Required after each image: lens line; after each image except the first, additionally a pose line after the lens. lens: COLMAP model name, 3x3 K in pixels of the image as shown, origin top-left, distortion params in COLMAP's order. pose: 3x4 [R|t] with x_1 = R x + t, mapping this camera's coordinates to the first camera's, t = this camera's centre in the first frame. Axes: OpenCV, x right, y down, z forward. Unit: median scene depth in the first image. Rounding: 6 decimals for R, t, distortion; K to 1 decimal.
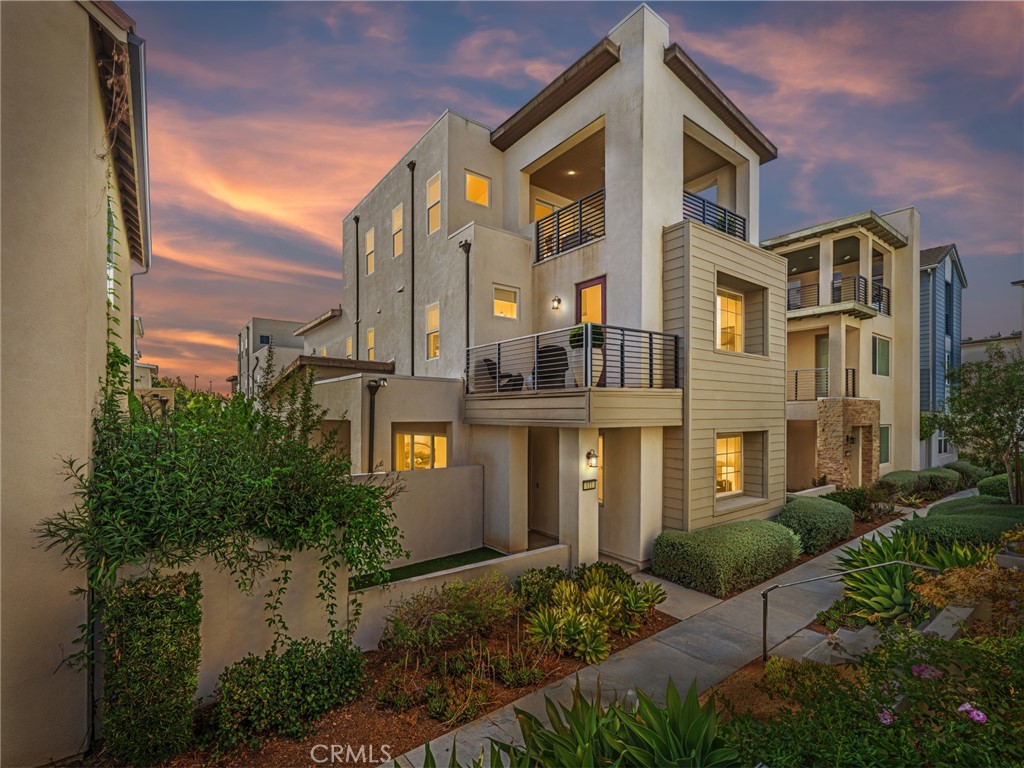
lens RADIAL K [[466.2, 0, 520.9], [0, 466.2, 415.1], [0, 0, 1]] dist [-0.000451, -0.000301]
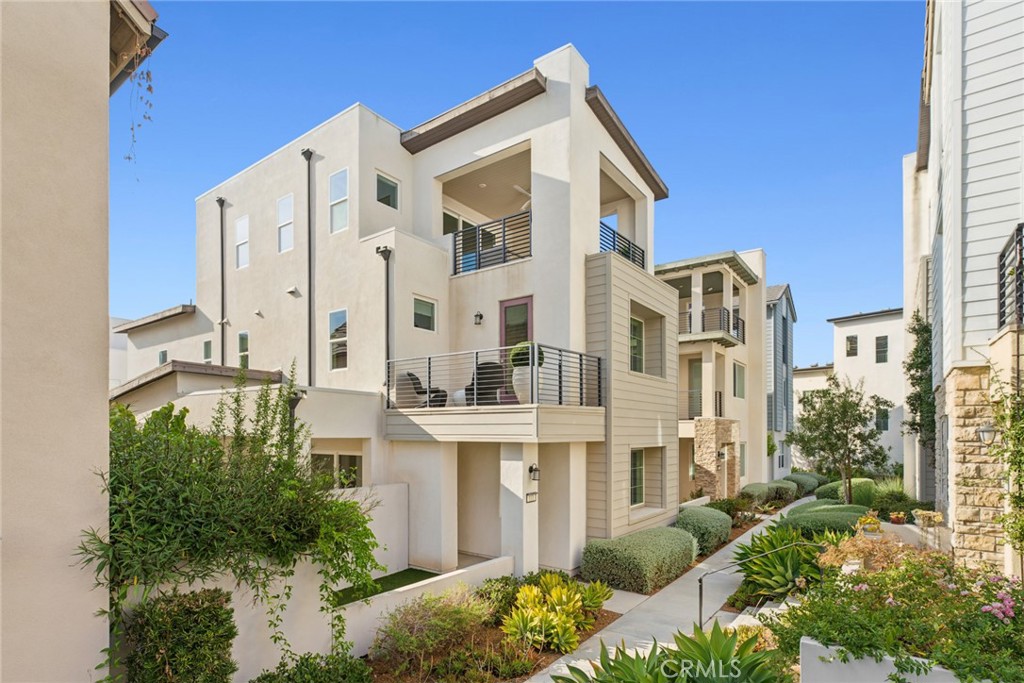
lens RADIAL K [[520.2, 0, 506.4], [0, 520.2, 430.6], [0, 0, 1]] dist [-0.002905, 0.000040]
pose [[0.963770, 0.004081, 0.266704, -0.173184], [-0.002035, 0.999966, -0.007950, 0.007234], [-0.266728, 0.007119, 0.963746, -0.086697]]
